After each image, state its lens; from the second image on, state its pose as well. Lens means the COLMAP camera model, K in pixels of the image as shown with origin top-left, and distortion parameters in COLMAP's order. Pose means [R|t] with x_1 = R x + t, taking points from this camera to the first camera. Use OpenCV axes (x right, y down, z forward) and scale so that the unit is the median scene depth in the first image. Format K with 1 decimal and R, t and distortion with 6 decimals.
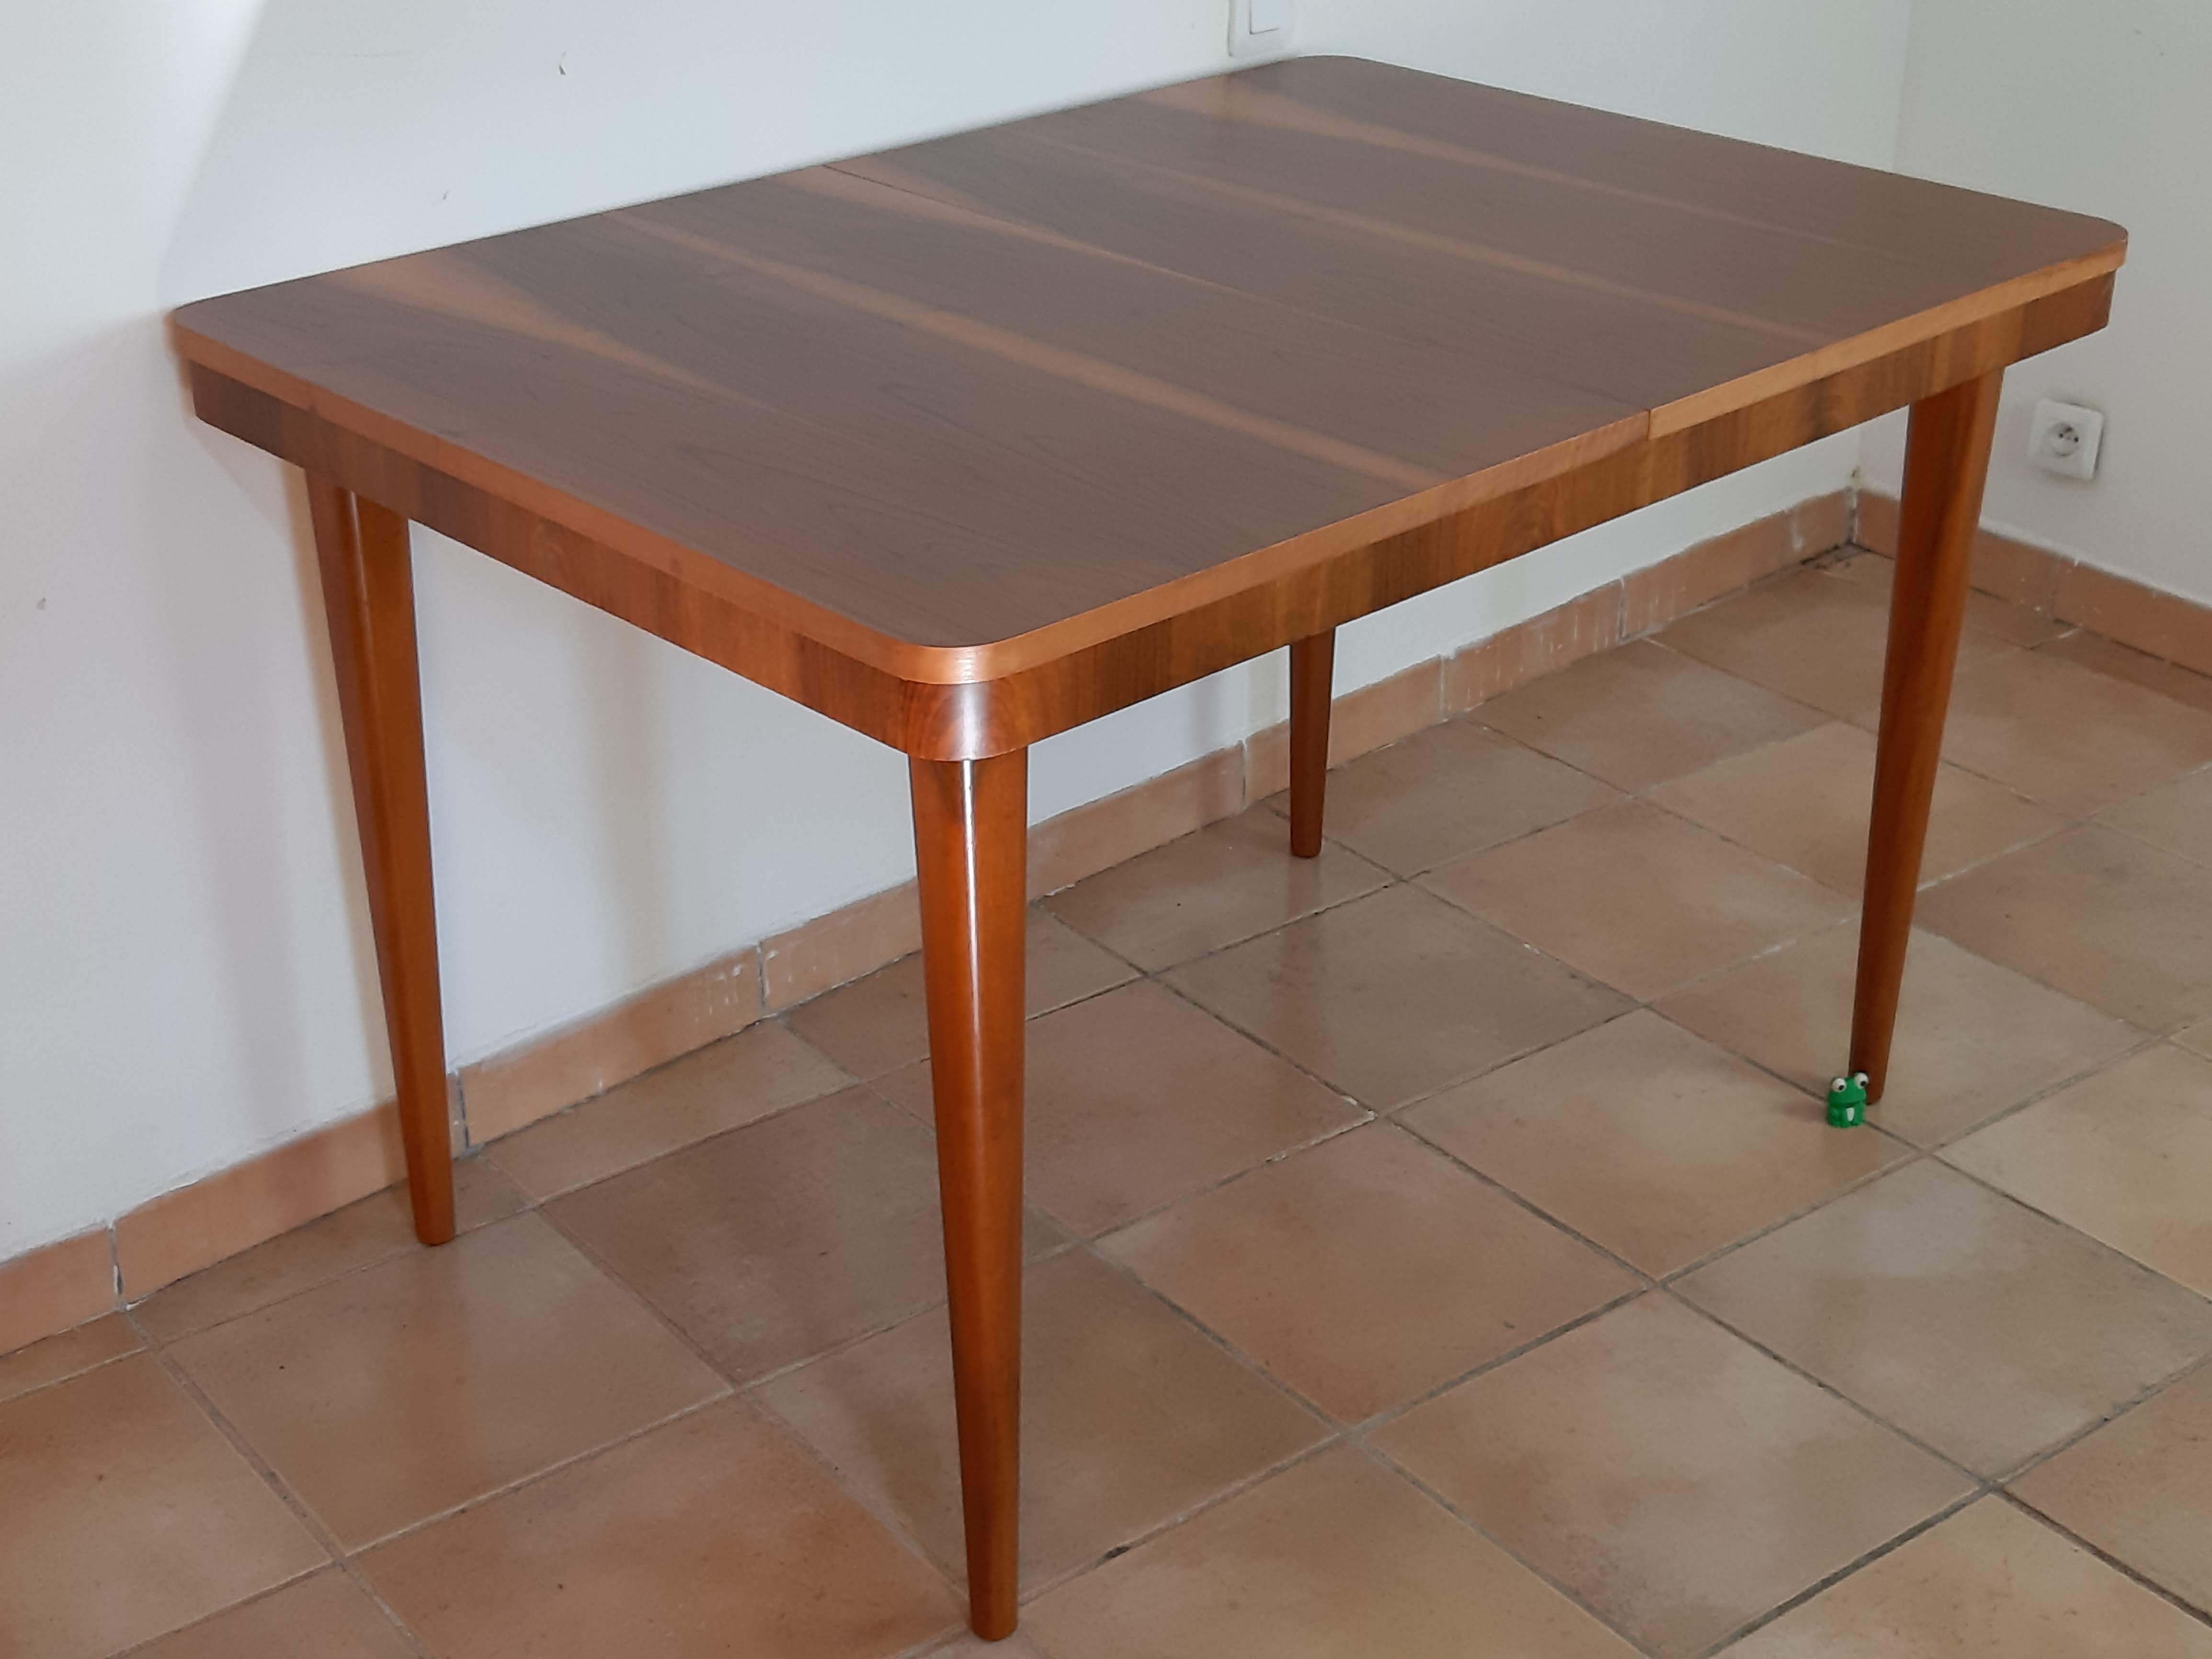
lens RADIAL K [[3189.3, 0, 1117.3], [0, 3189.3, 871.1], [0, 0, 1]] dist [0.233779, -0.902389]
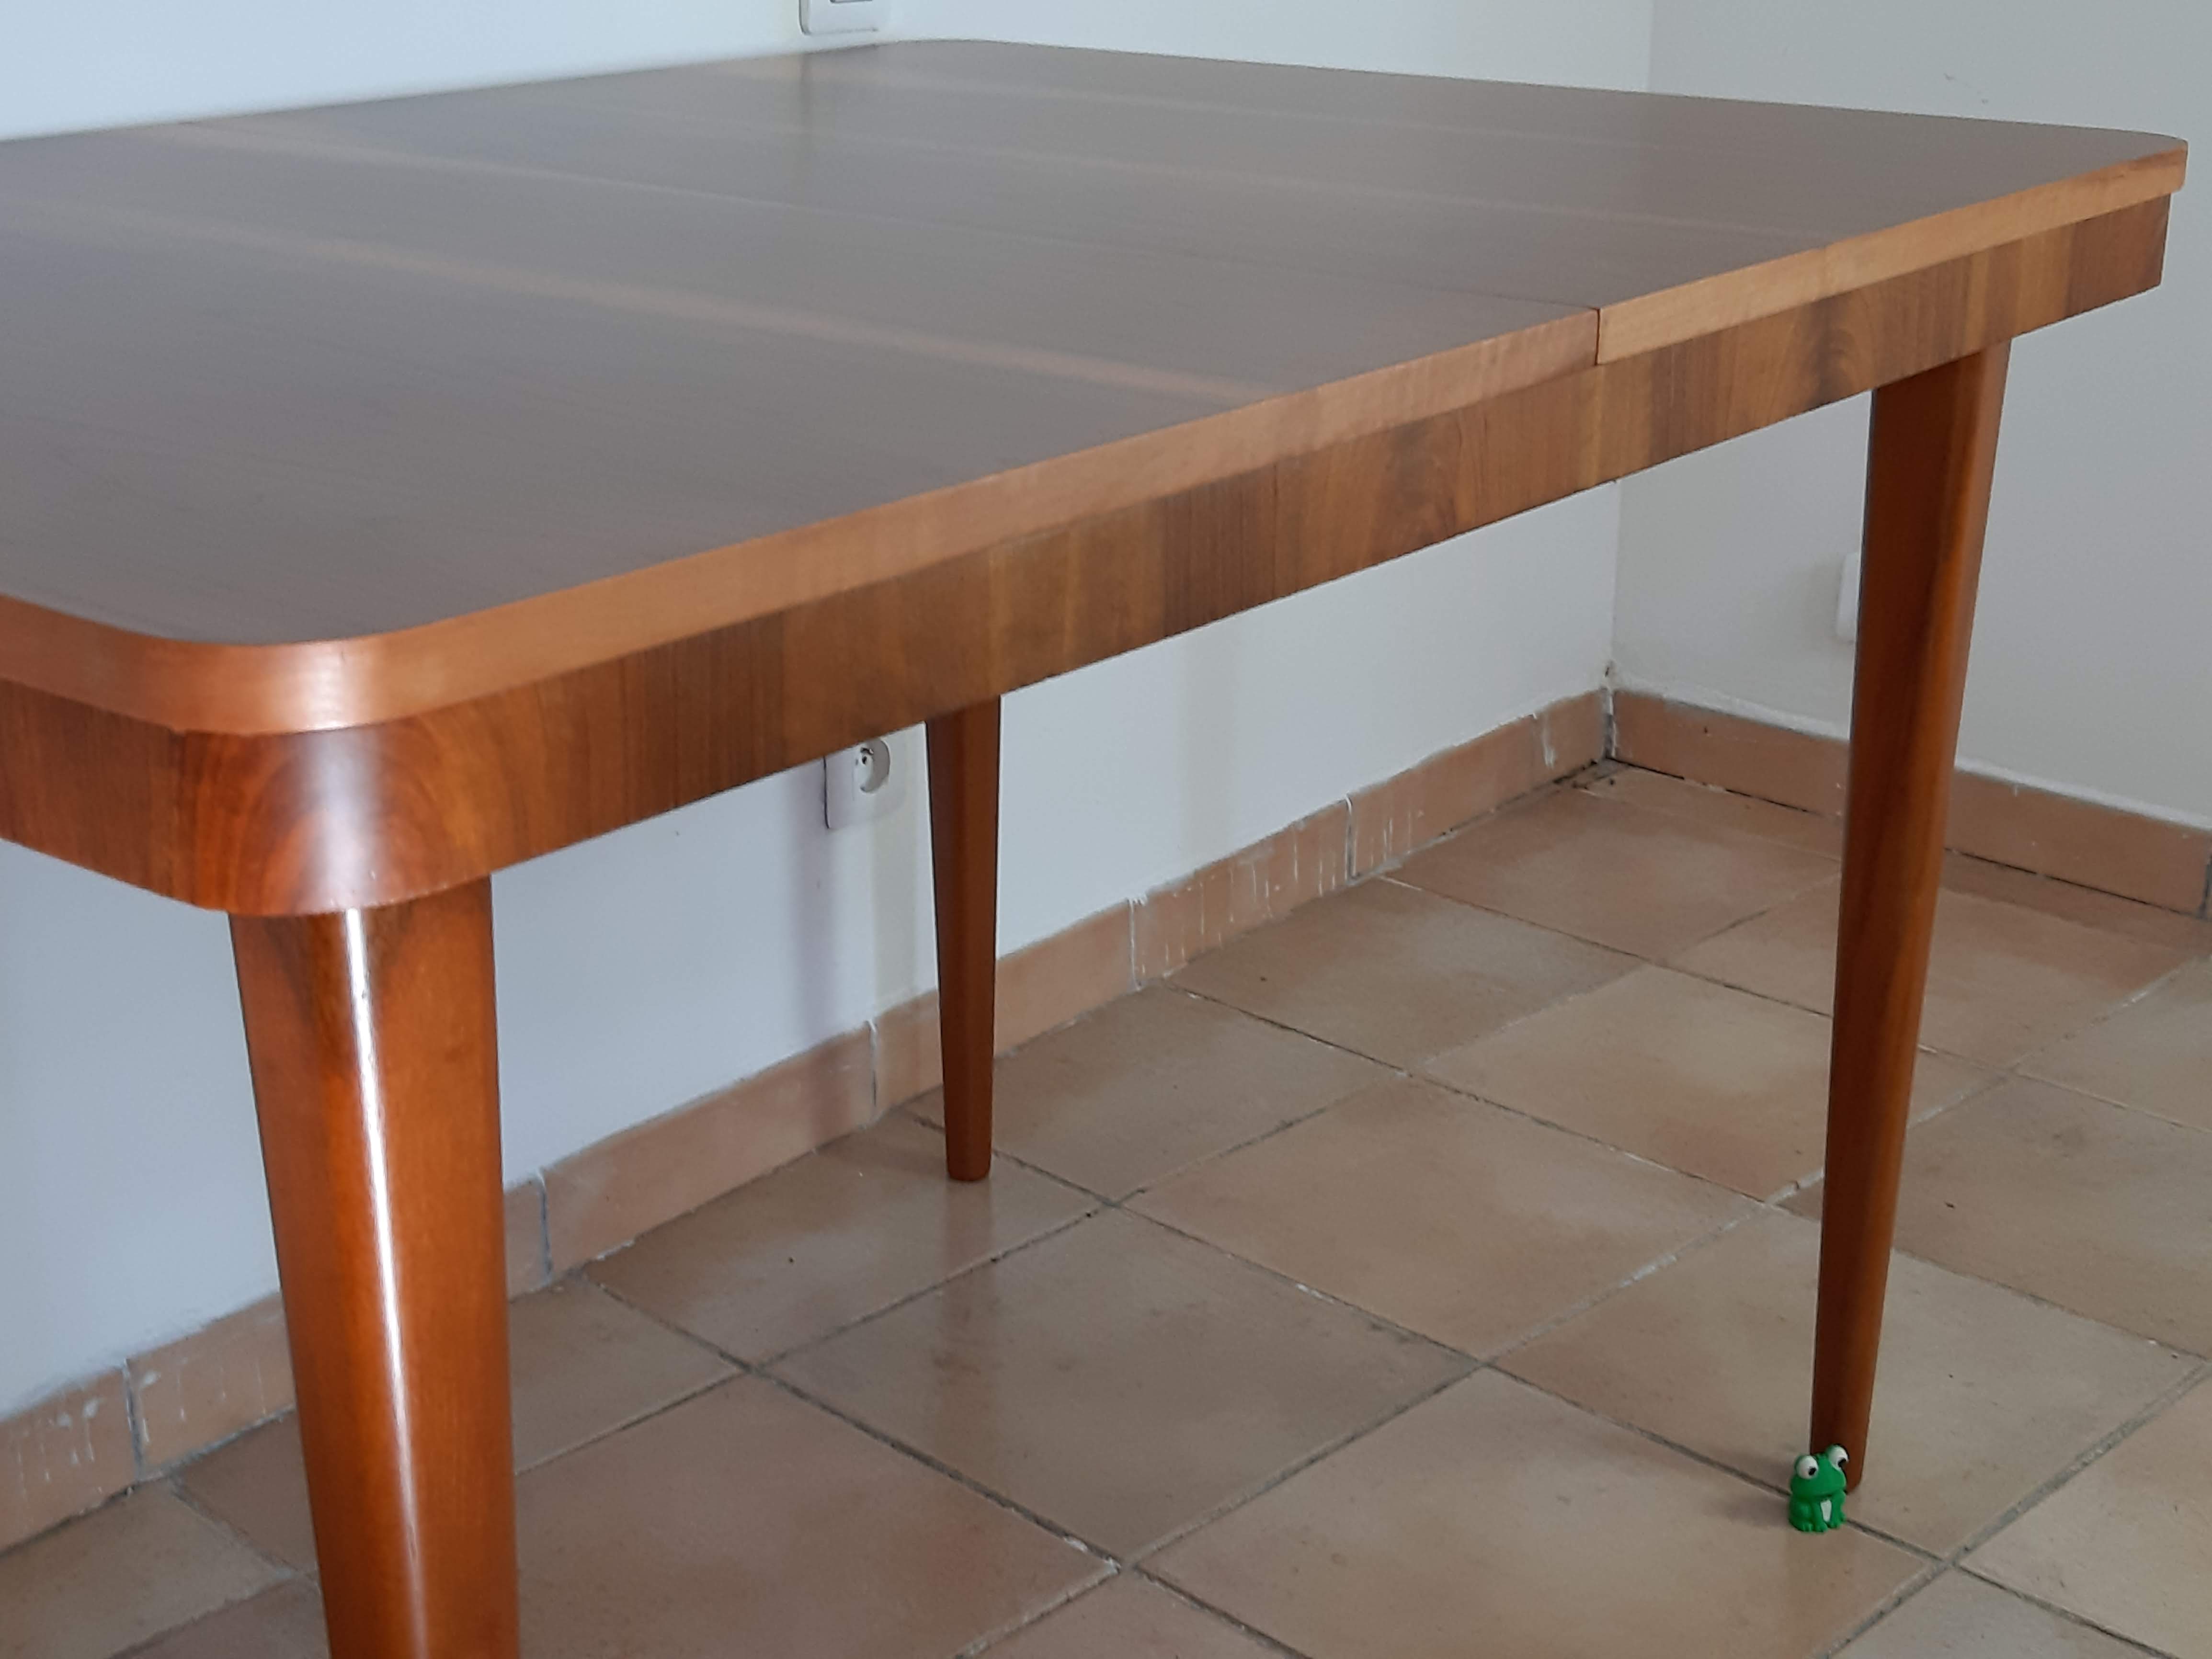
lens RADIAL K [[3189.3, 0, 1117.3], [0, 3189.3, 871.1], [0, 0, 1]] dist [0.233779, -0.902389]
pose [[0.989877, -0.046623, 0.134055, 0.000347], [0.061949, 0.991715, -0.112533, 0.010321], [-0.127697, 0.119698, 0.984564, 0.334220]]
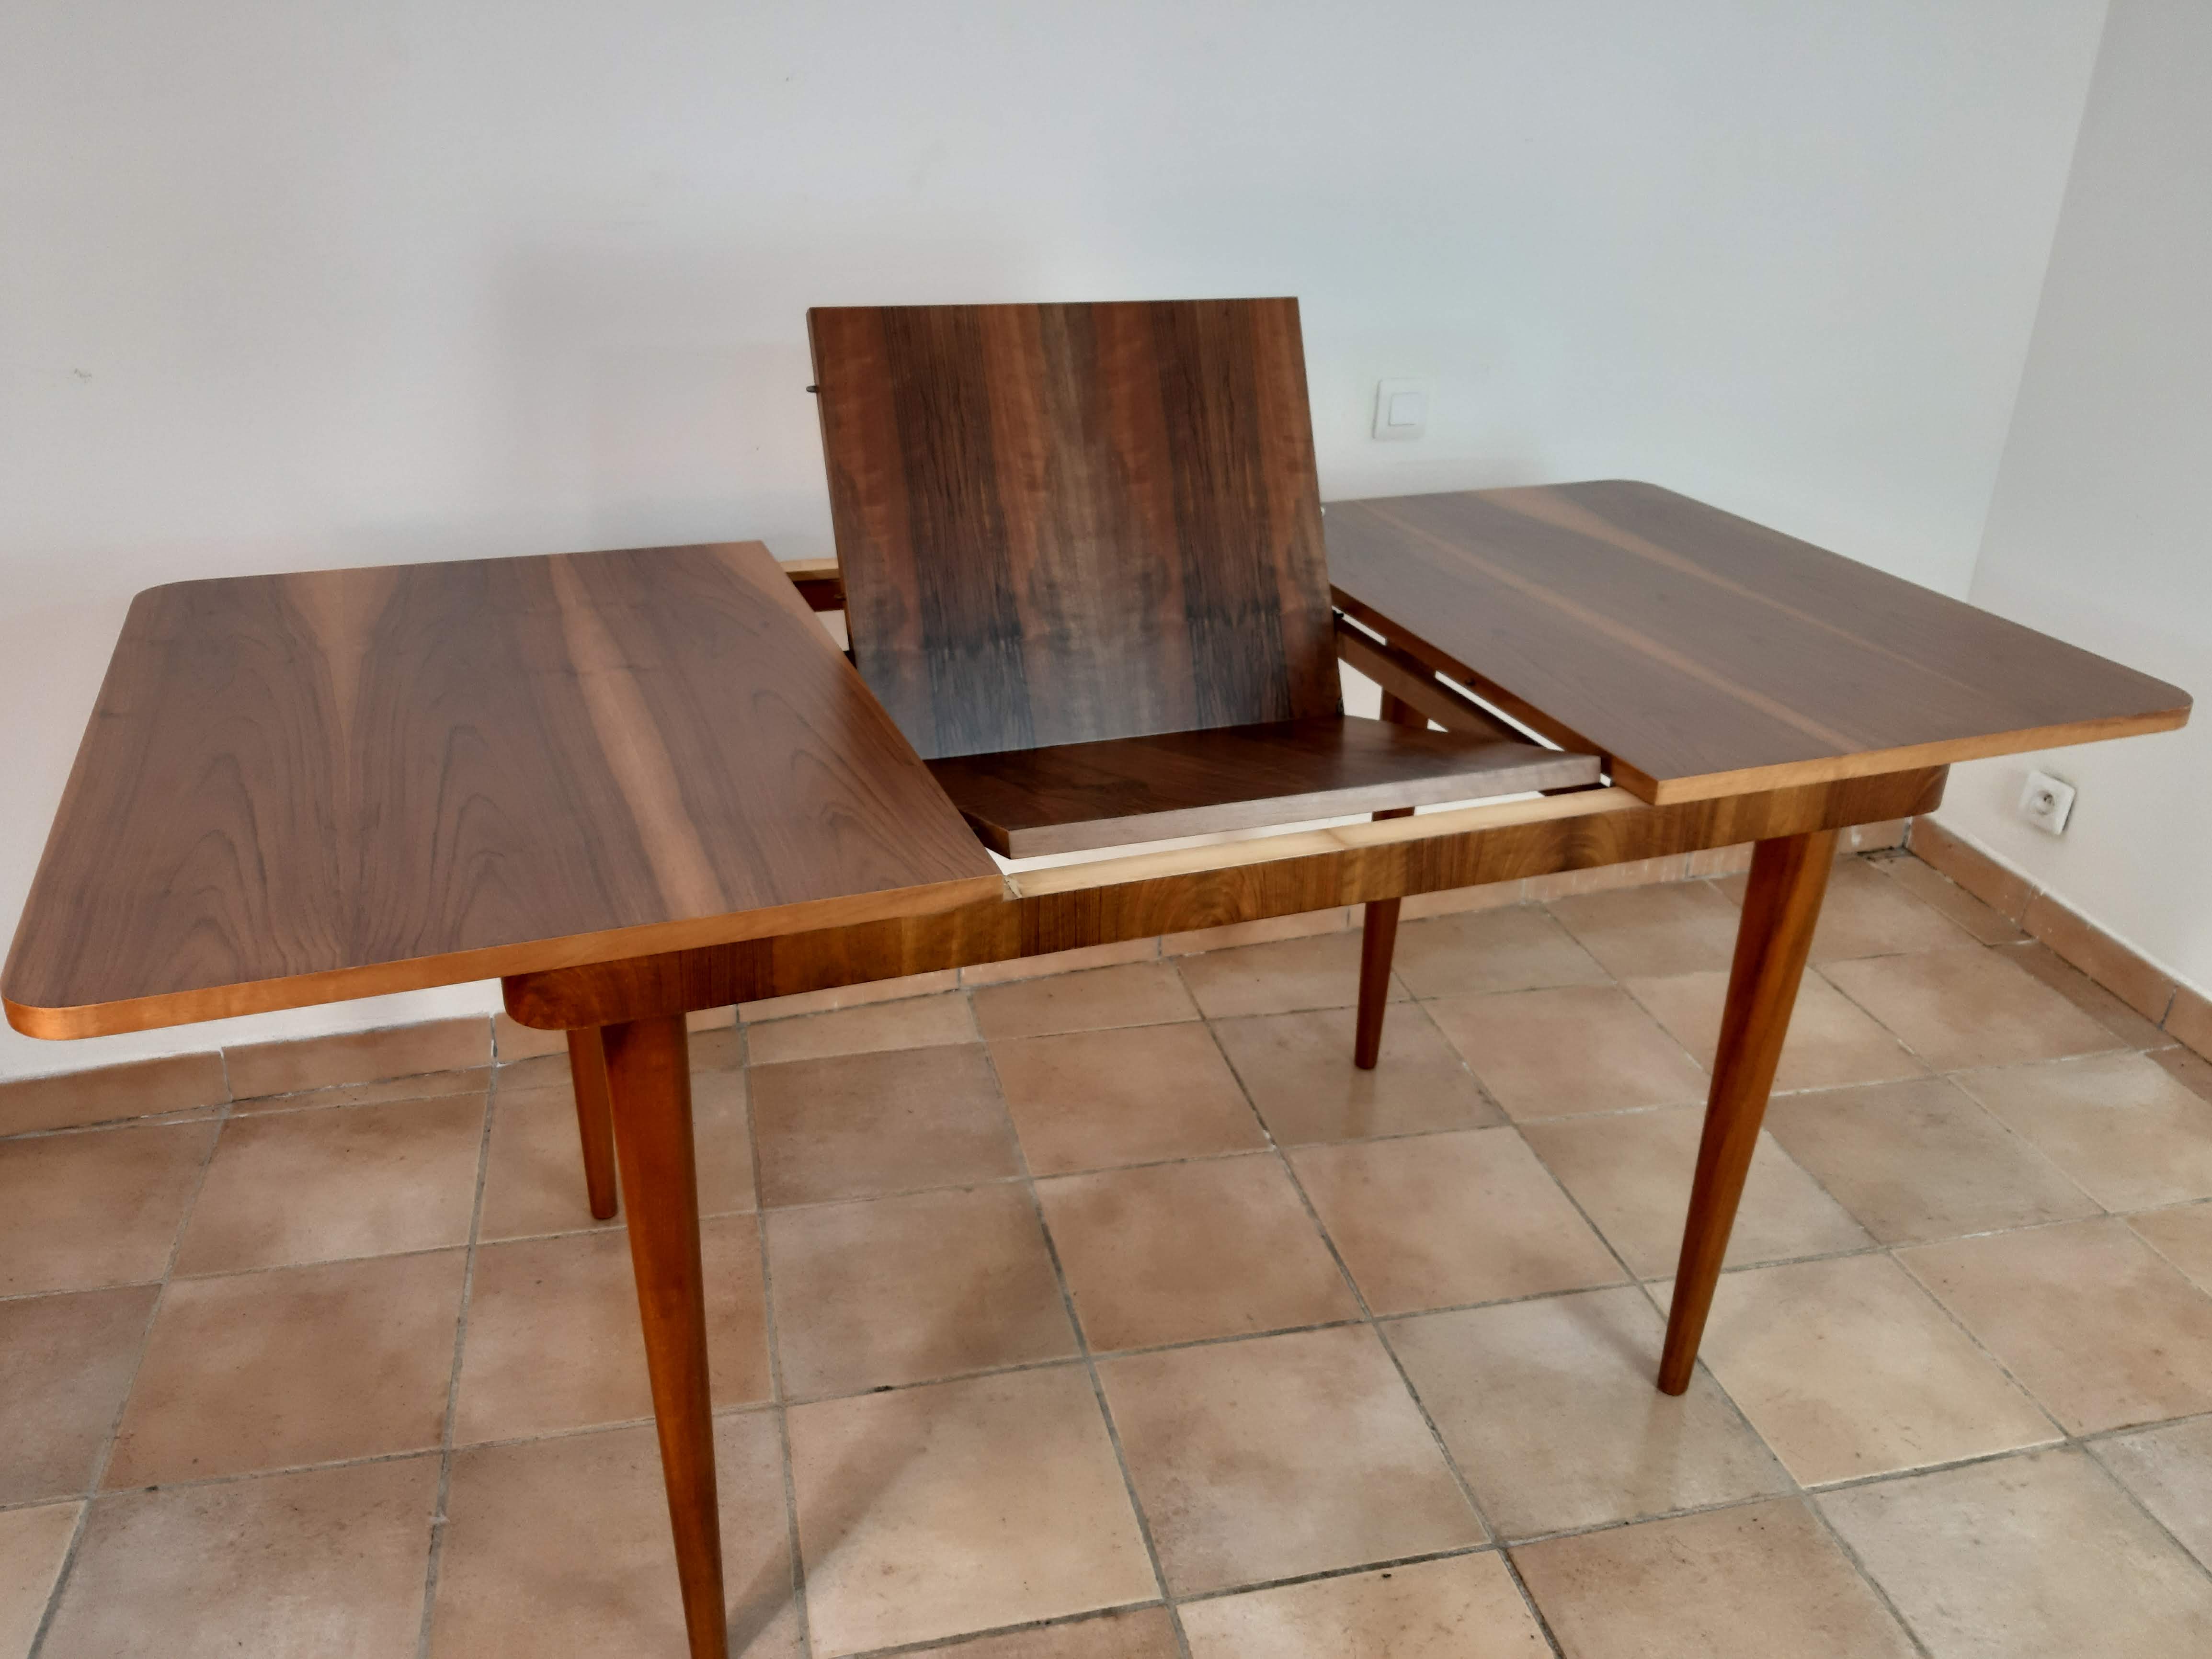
lens RADIAL K [[1791.4, 0, 1108.2], [0, 1791.4, 813.0], [0, 0, 1]] dist [0.054557, -0.109670]
pose [[0.910688, 0.195598, -0.363852, 0.269663], [-0.213514, 0.976896, -0.009252, -0.048008], [0.353636, 0.086113, 0.931411, 0.191201]]
